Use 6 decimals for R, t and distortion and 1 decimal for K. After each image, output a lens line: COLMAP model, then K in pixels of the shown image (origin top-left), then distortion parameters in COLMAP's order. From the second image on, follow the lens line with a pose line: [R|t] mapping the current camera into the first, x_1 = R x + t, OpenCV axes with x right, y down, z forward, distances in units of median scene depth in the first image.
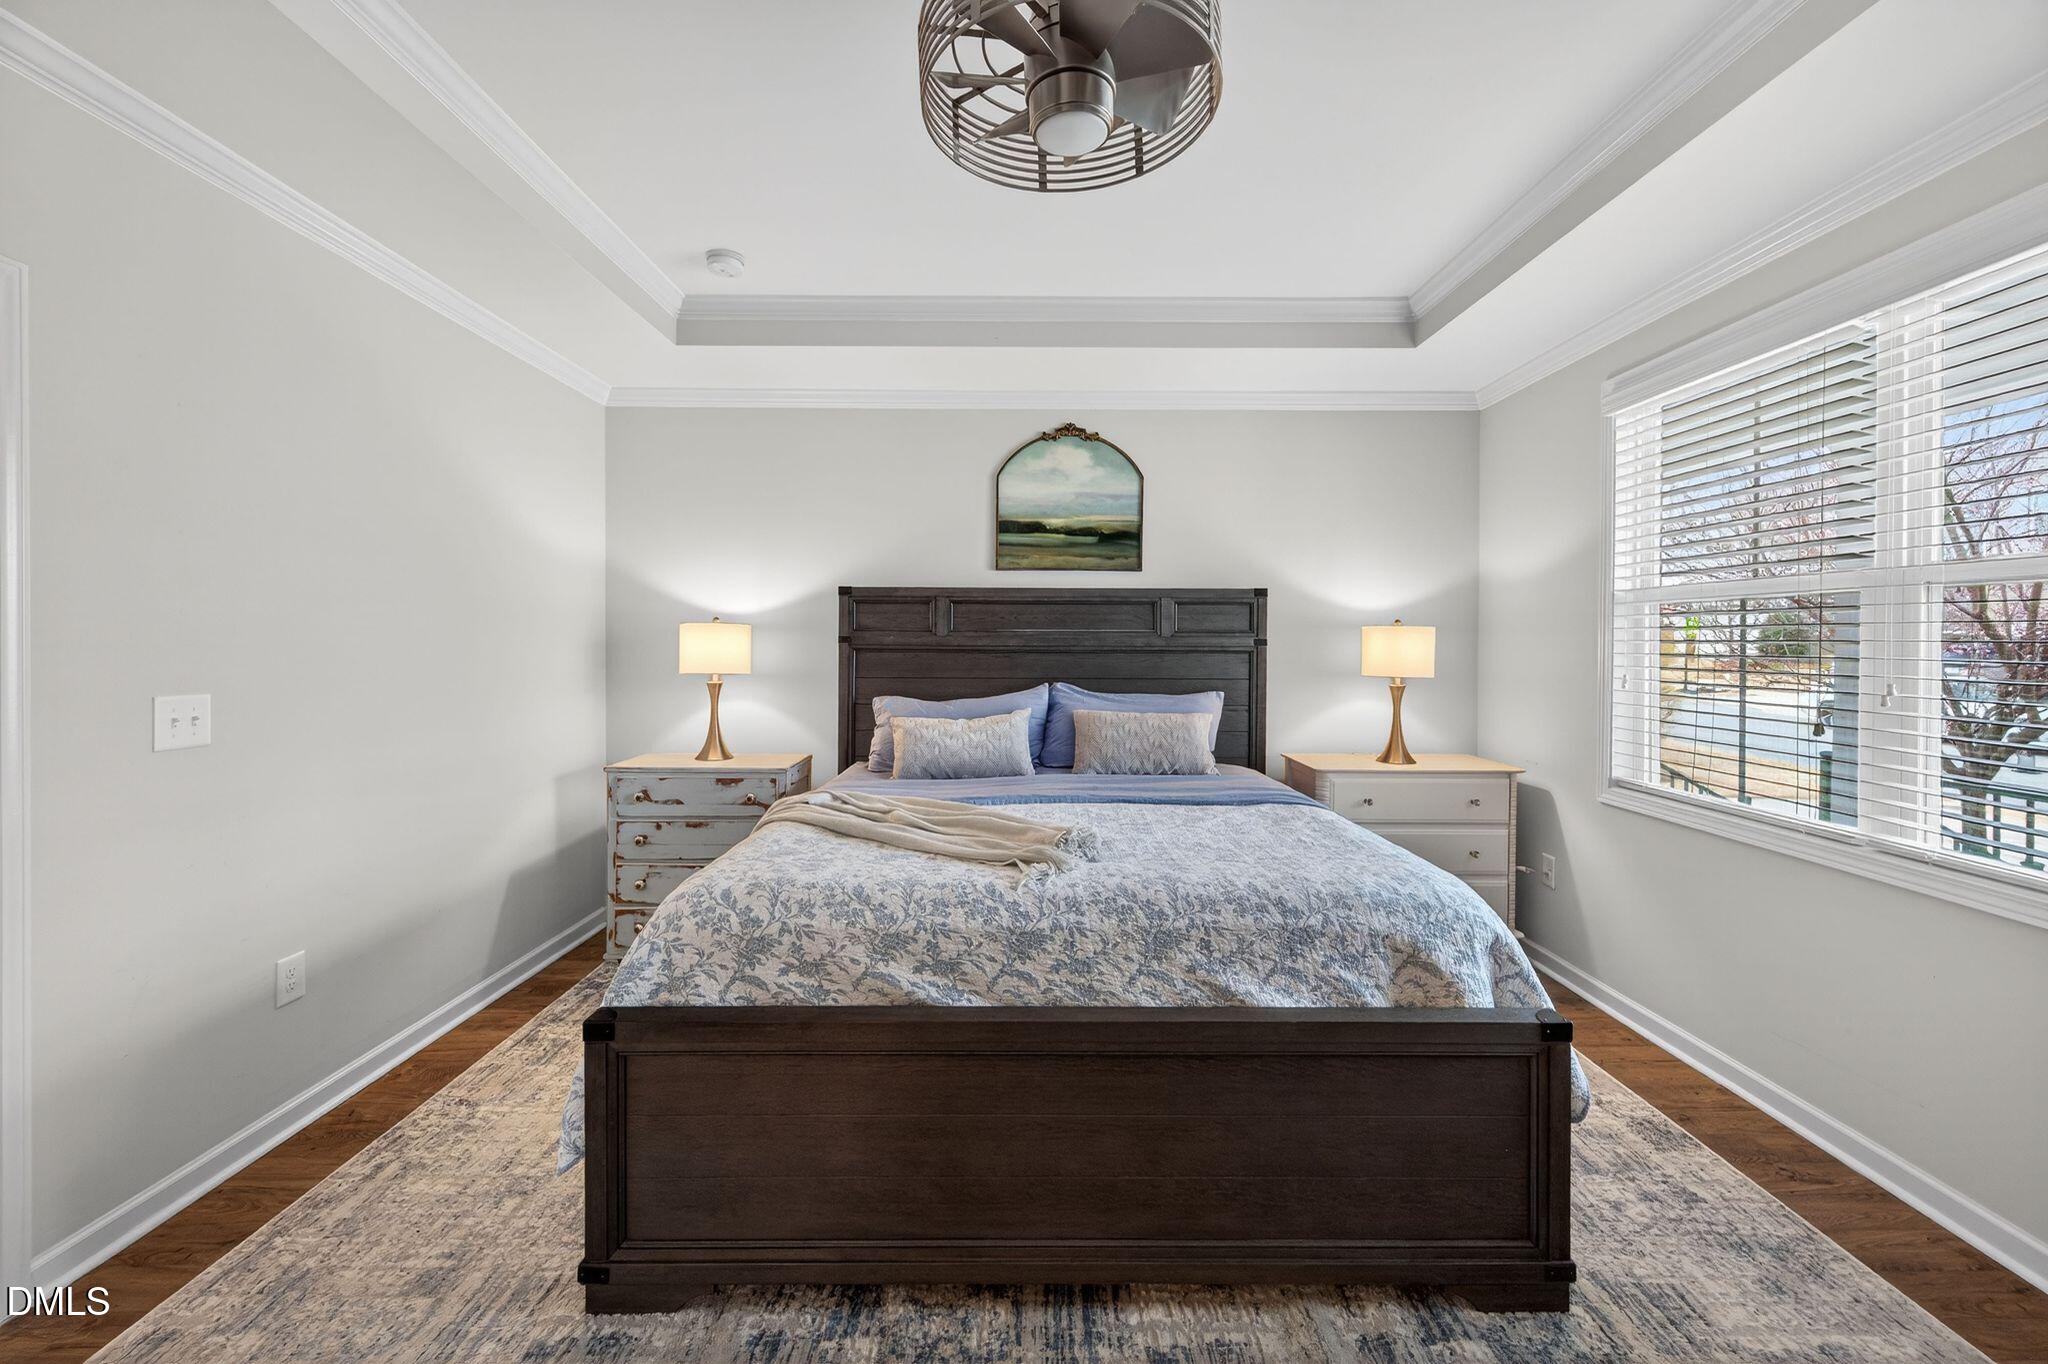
lens RADIAL K [[817.6, 0, 1023.1], [0, 817.6, 666.0], [0, 0, 1]] dist [0.003651, -0.000898]
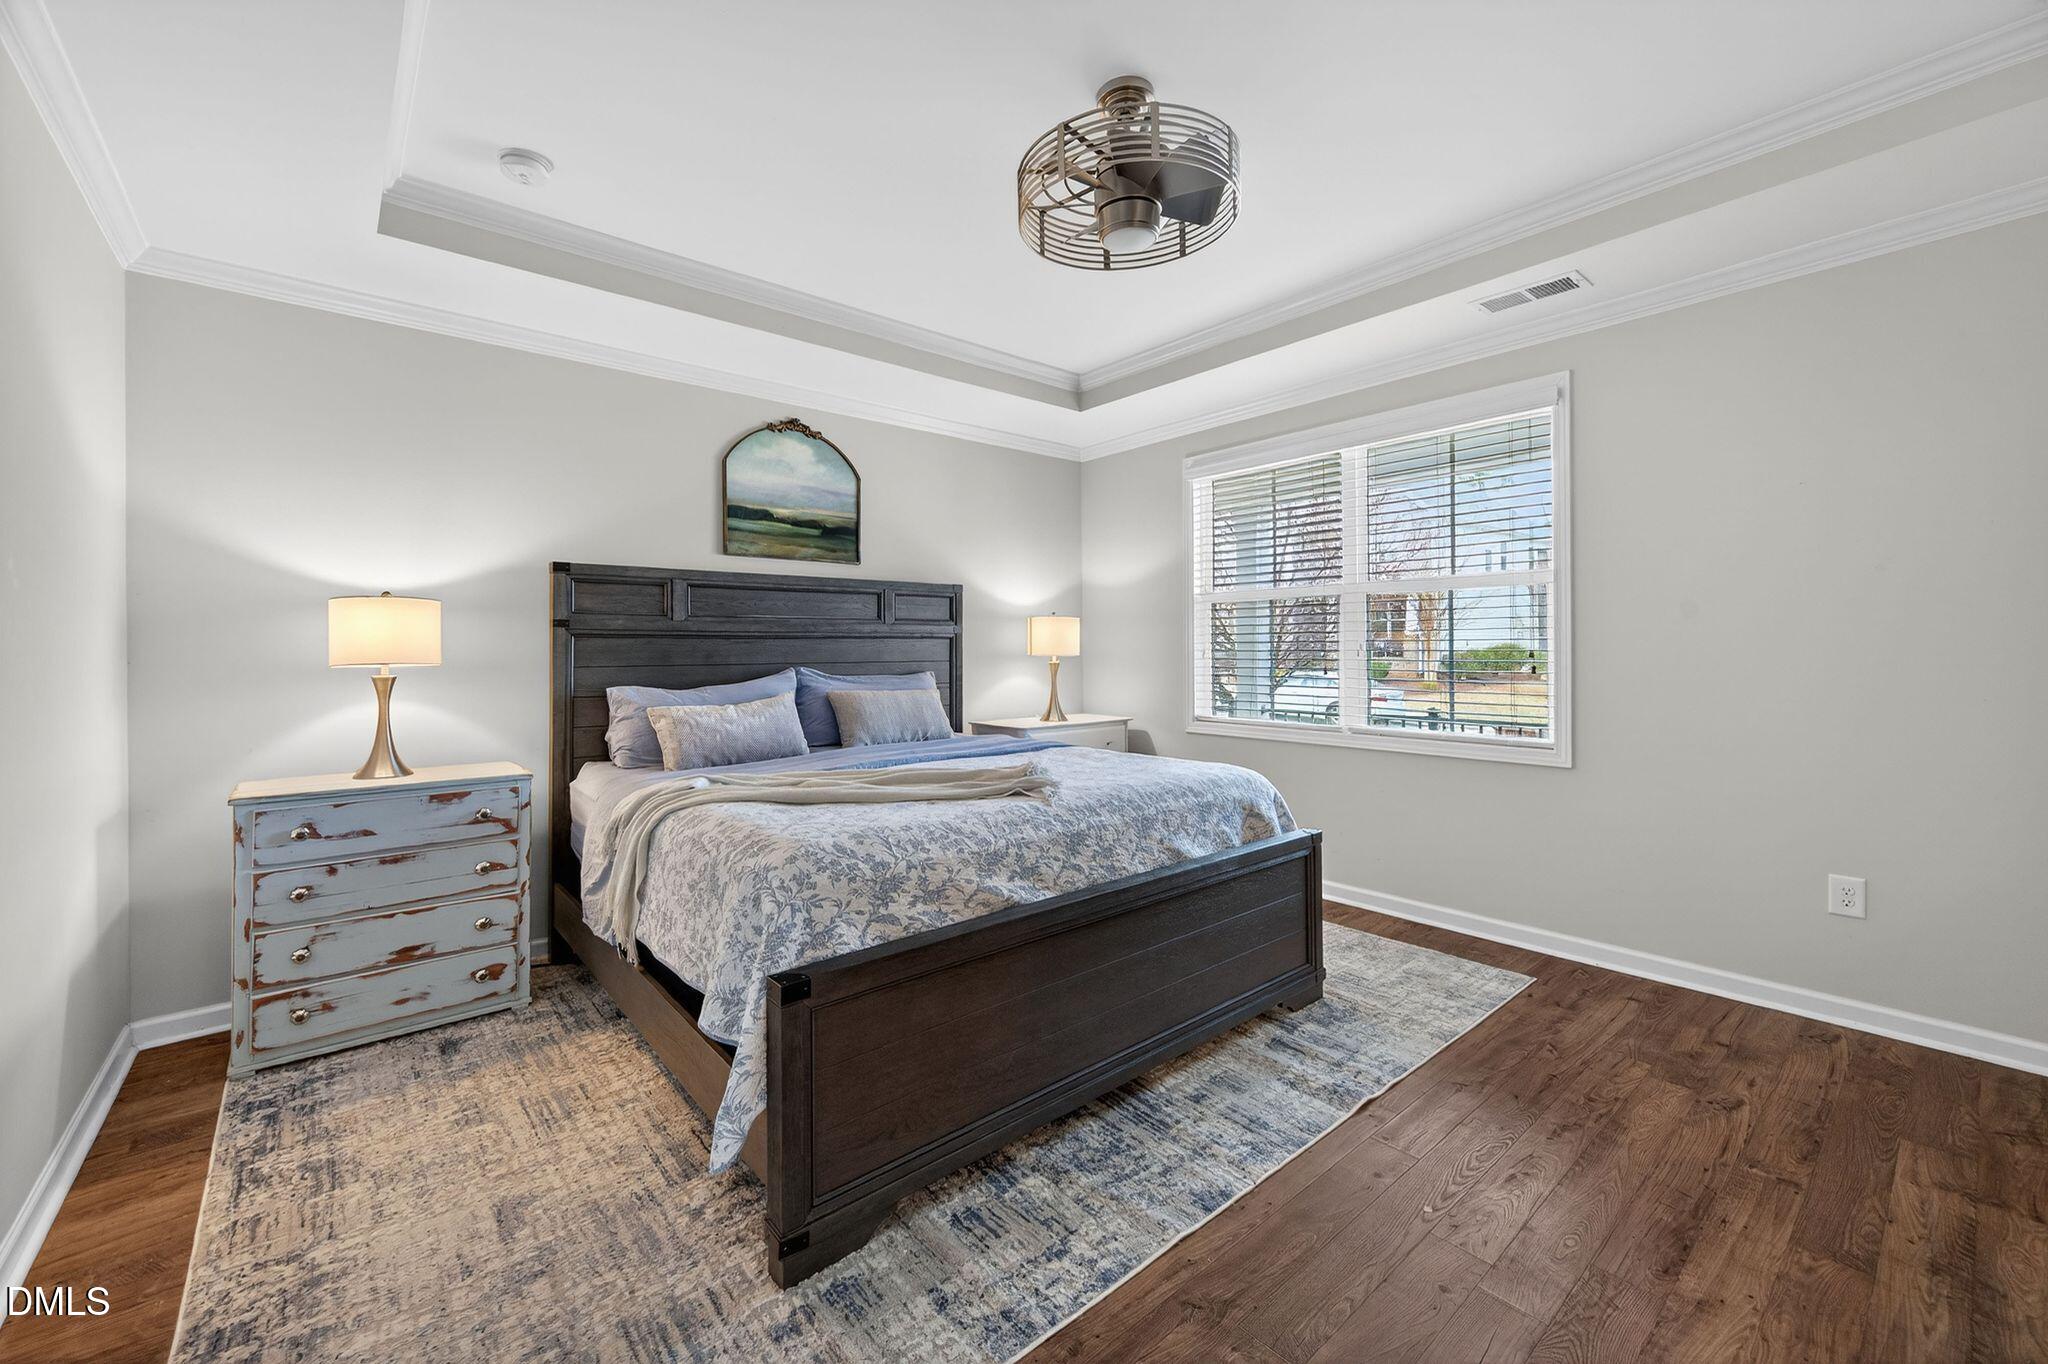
lens RADIAL K [[817.6, 0, 1016.4], [0, 817.6, 664.0], [0, 0, 1]] dist [0.003651, -0.000898]
pose [[0.765040, -0.019164, 0.643697, -0.448550], [0.027813, 0.999608, -0.003296, 0.029835], [-0.643382, 0.020425, 0.765273, 0.032499]]
